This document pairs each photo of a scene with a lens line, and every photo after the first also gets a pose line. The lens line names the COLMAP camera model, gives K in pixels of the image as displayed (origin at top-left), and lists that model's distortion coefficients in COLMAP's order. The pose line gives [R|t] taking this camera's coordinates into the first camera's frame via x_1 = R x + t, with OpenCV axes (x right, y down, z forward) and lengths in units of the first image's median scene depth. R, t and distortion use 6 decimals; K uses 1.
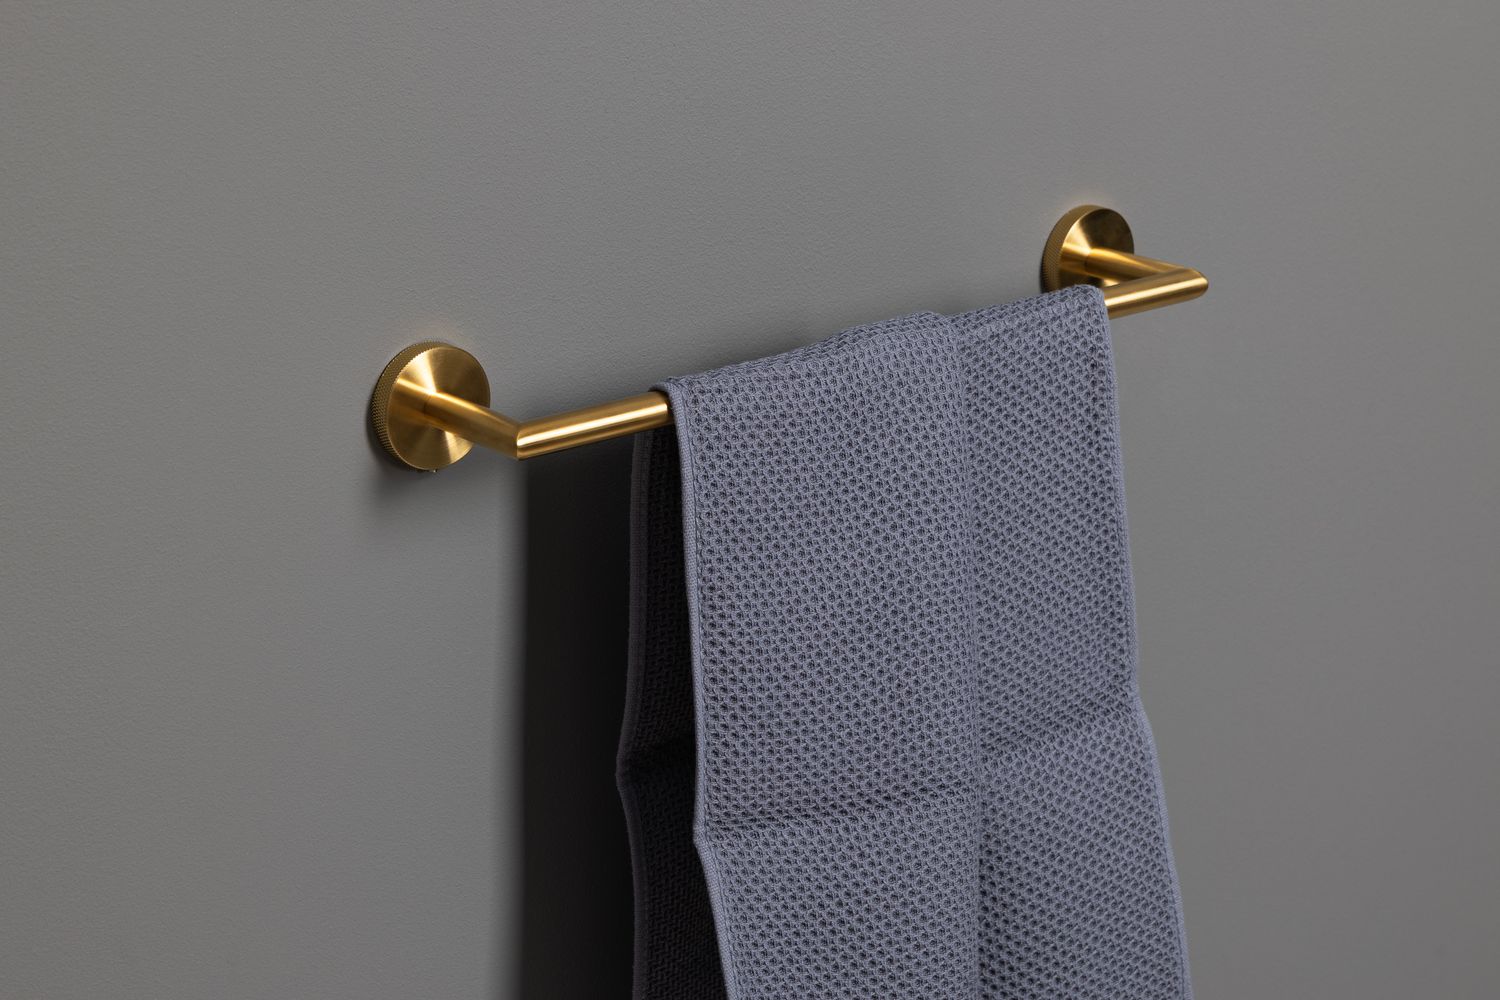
lens RADIAL K [[3511.6, 0, 754.2], [0, 3511.6, 416.6], [0, 0, 1]] dist [0.059694, 0.000000]
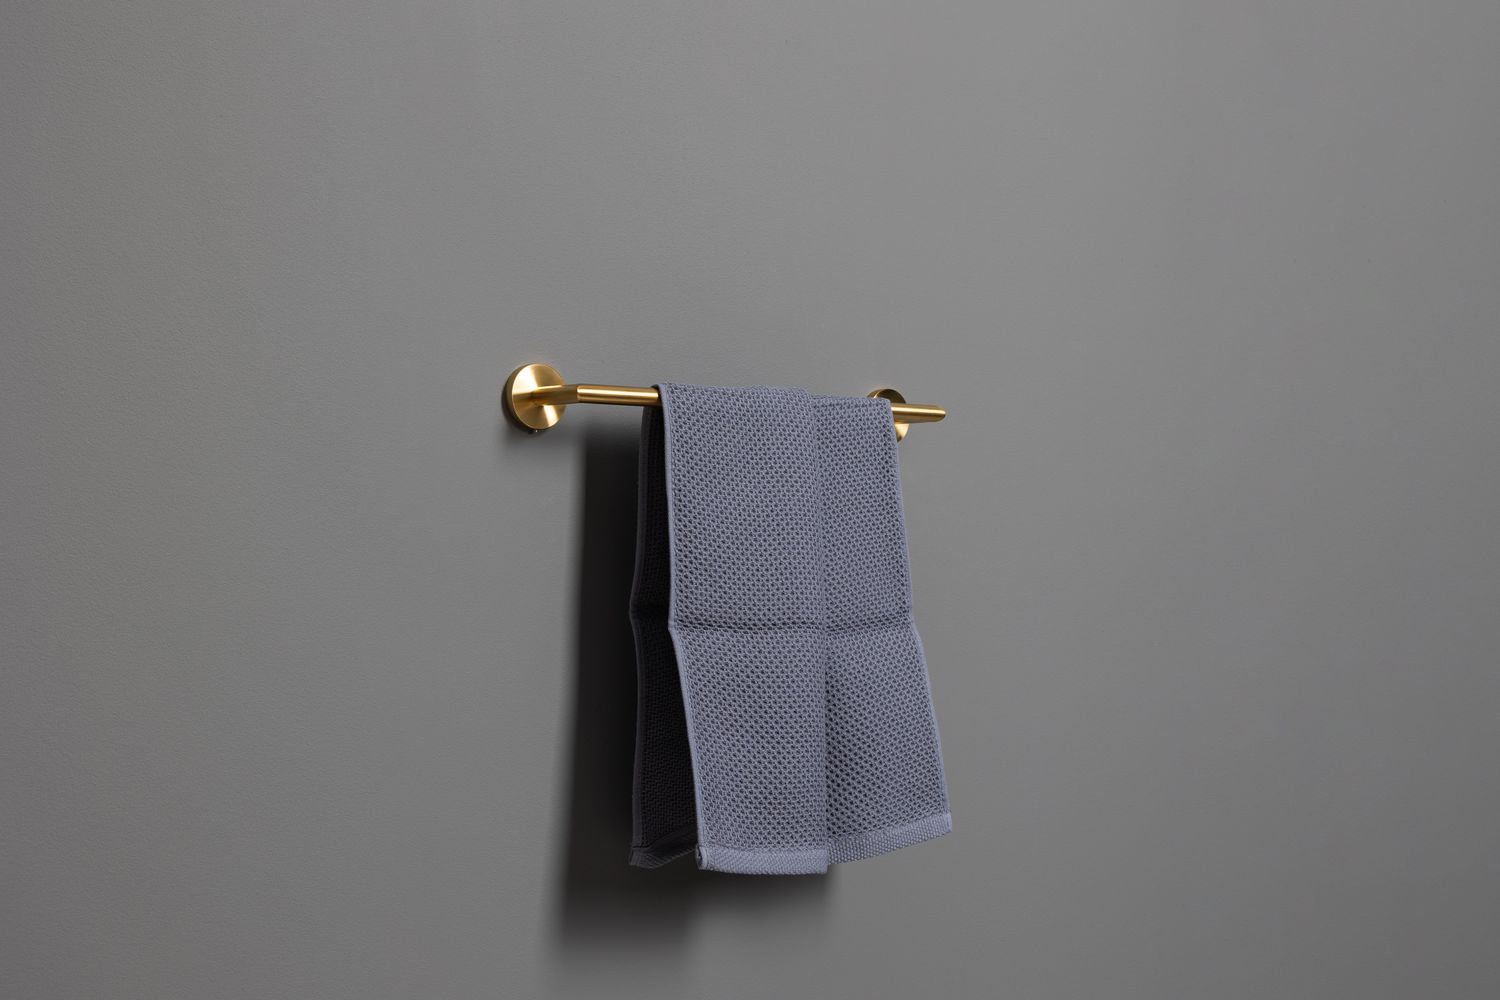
lens RADIAL K [[1890.9, 0, 750.5], [0, 1890.9, 522.9], [0, 0, 1]] dist [0.028414, 0.000000]
pose [[0.999925, 0.004581, -0.011349, 0.036542], [-0.007625, 0.958515, -0.284939, 0.342751], [0.009573, 0.285005, 0.958478, 0.021184]]
